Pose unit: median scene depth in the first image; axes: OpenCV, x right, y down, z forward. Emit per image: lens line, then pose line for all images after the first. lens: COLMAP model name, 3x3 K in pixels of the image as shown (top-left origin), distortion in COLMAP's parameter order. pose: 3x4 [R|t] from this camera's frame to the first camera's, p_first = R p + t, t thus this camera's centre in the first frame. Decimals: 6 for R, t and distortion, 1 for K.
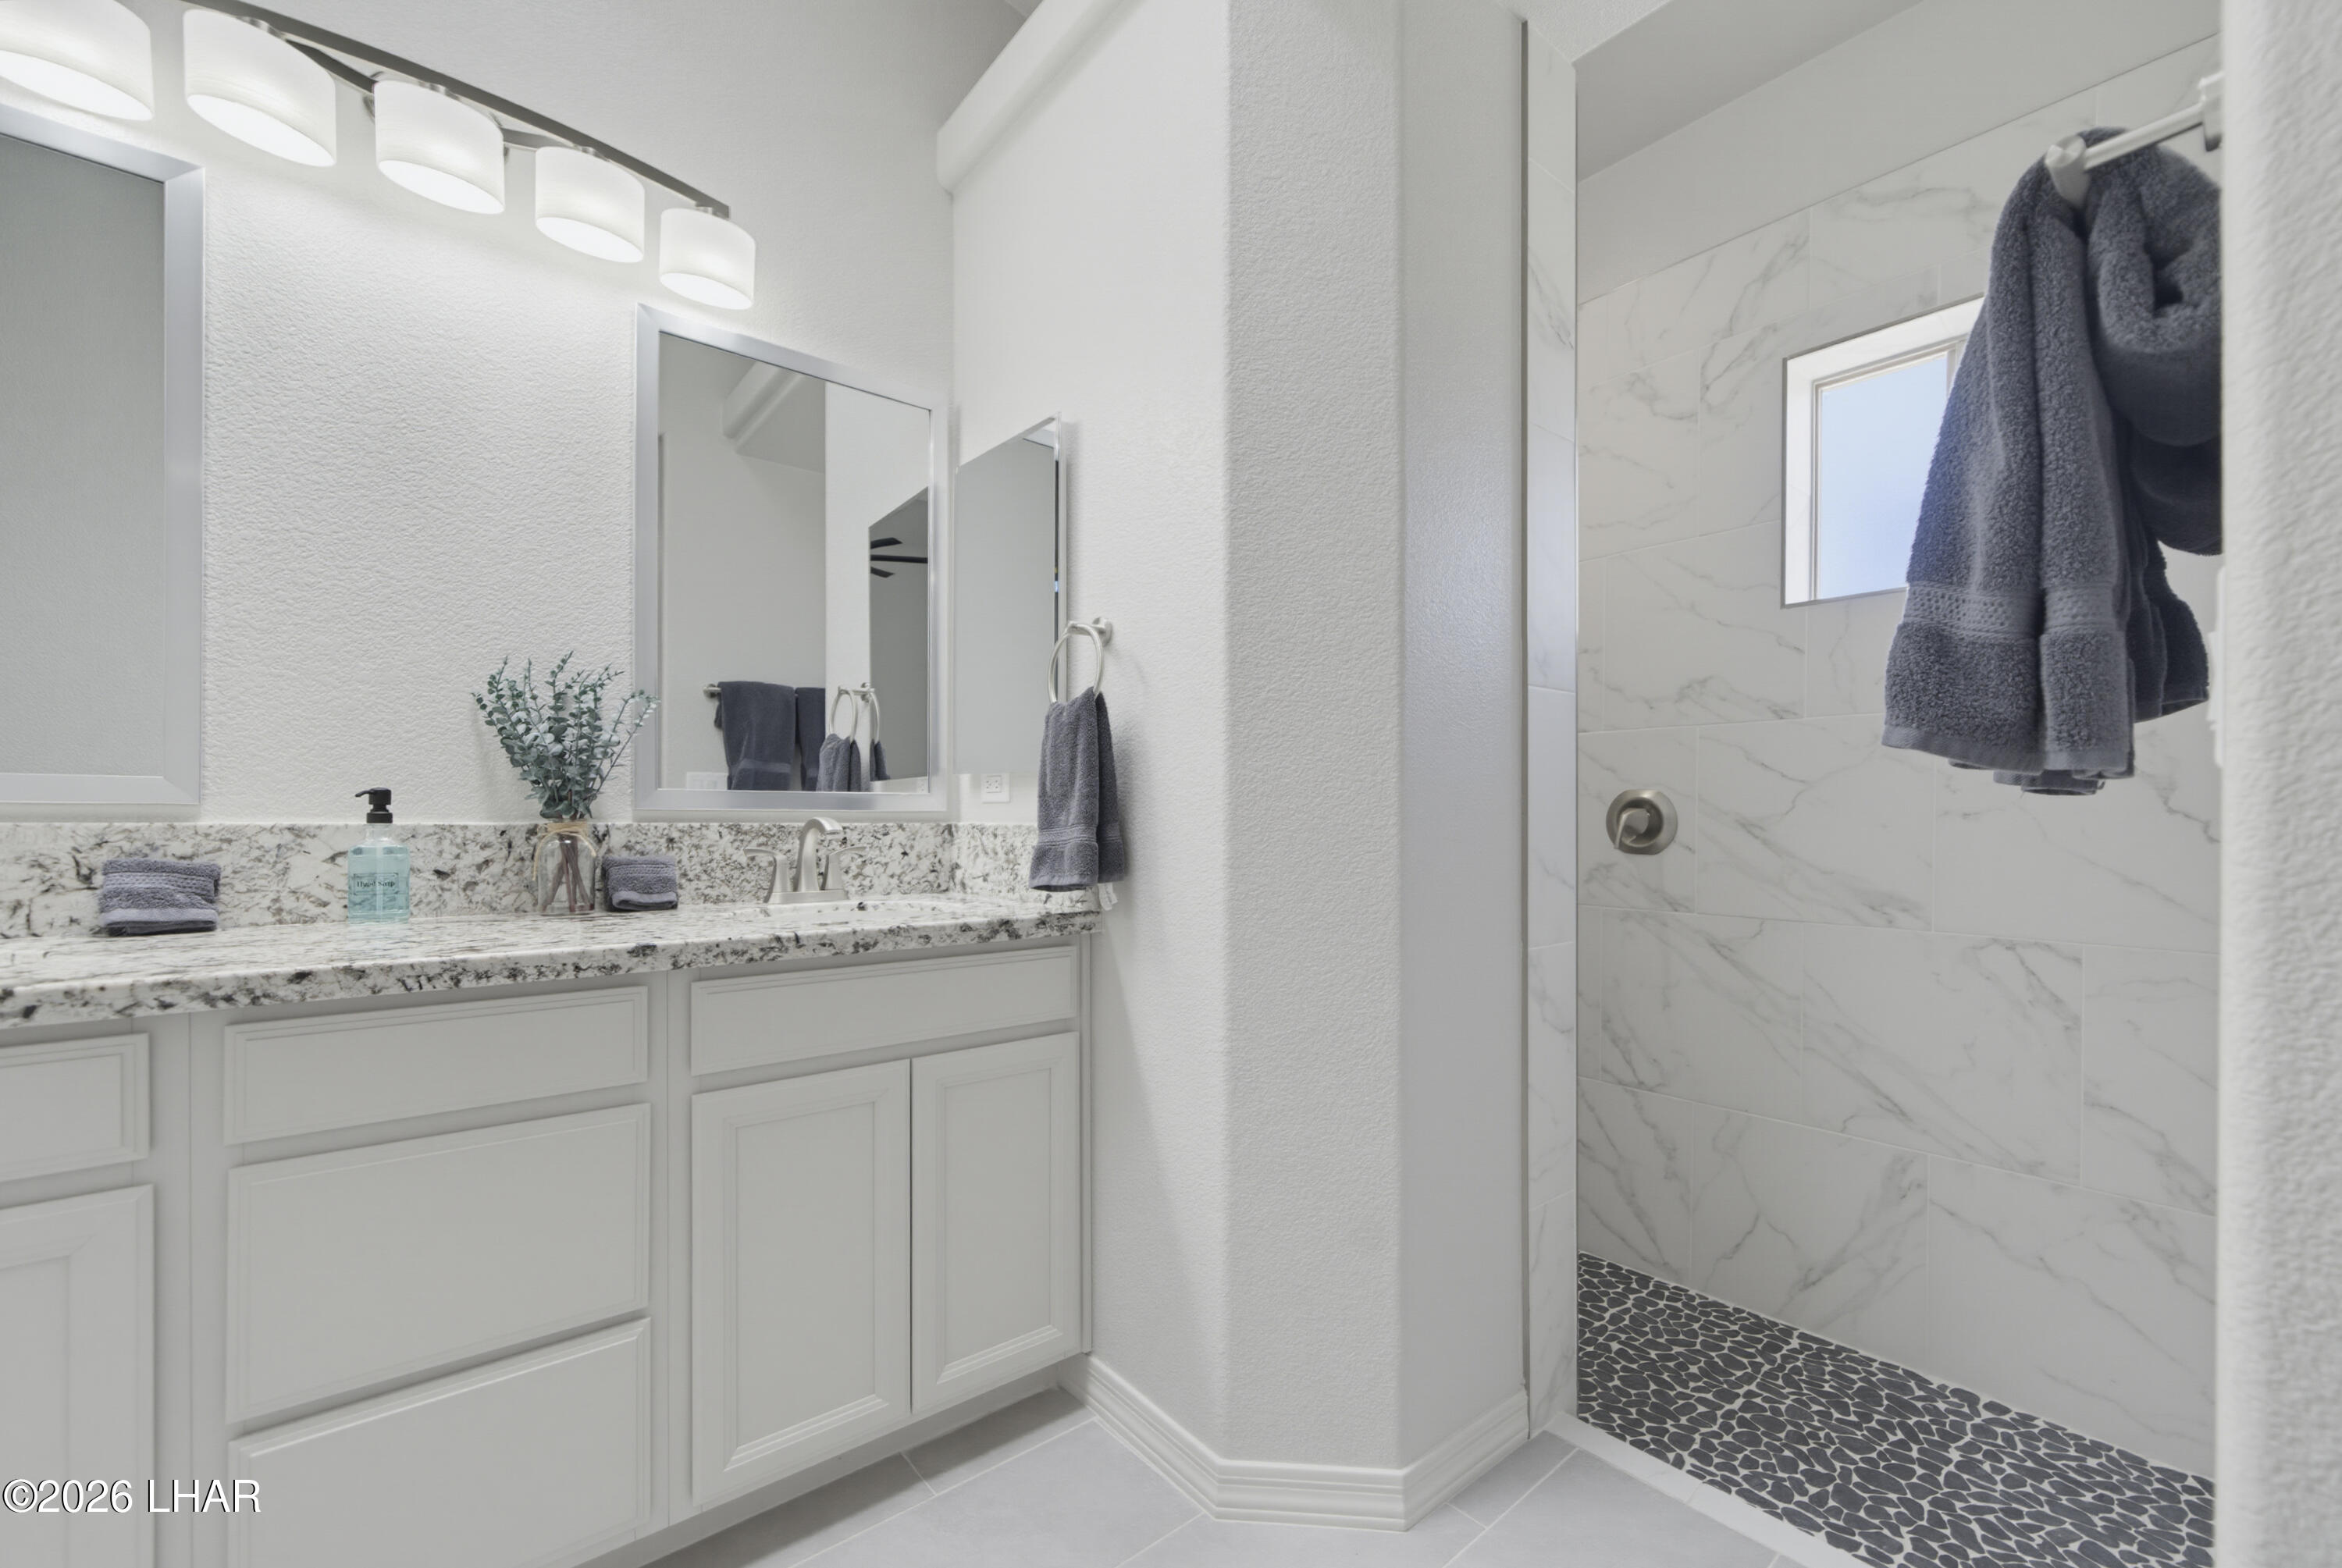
lens RADIAL K [[958.4, 0, 1182.4], [0, 958.4, 820.4], [0, 0, 1]] dist [-0.003455, 0.001344]
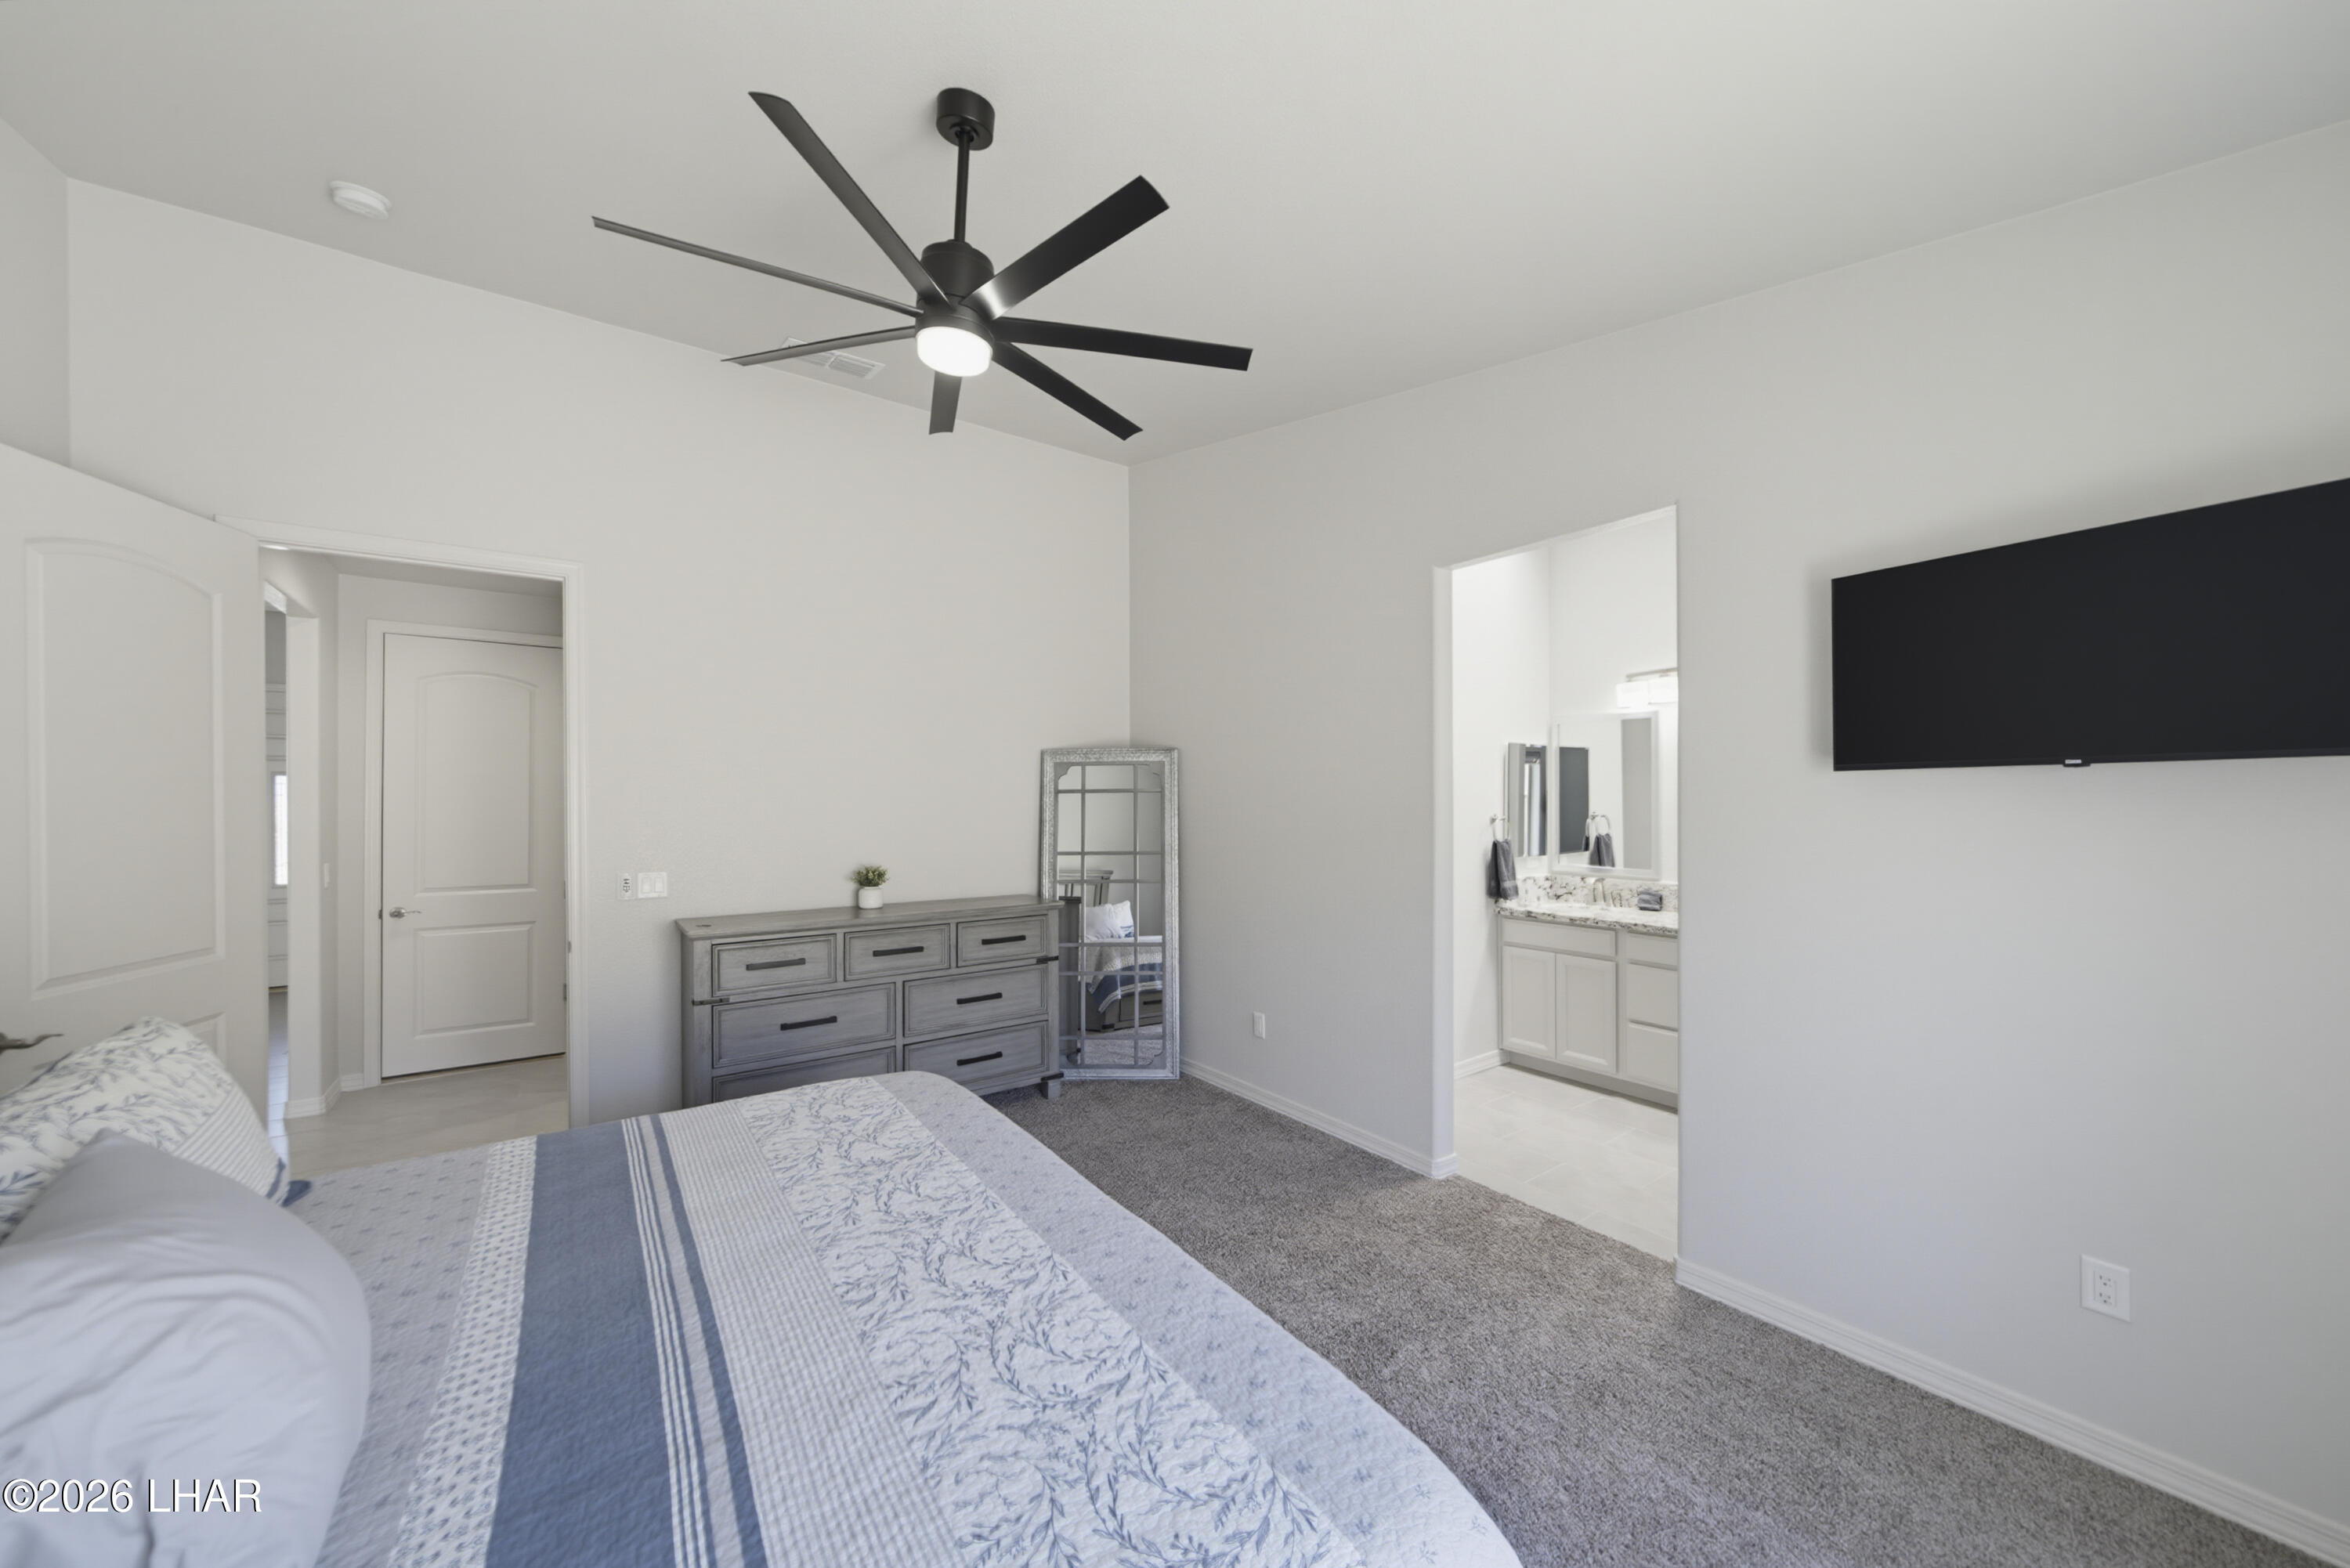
lens RADIAL K [[850.2, 0, 1171.0], [0, 850.2, 795.3], [0, 0, 1]] dist [-0.007166, 0.000874]
pose [[-0.069136, -0.004079, -0.997599, 2.160427], [-0.001341, 0.999991, -0.003996, -0.287005], [0.997606, 0.001061, -0.069140, -0.618679]]
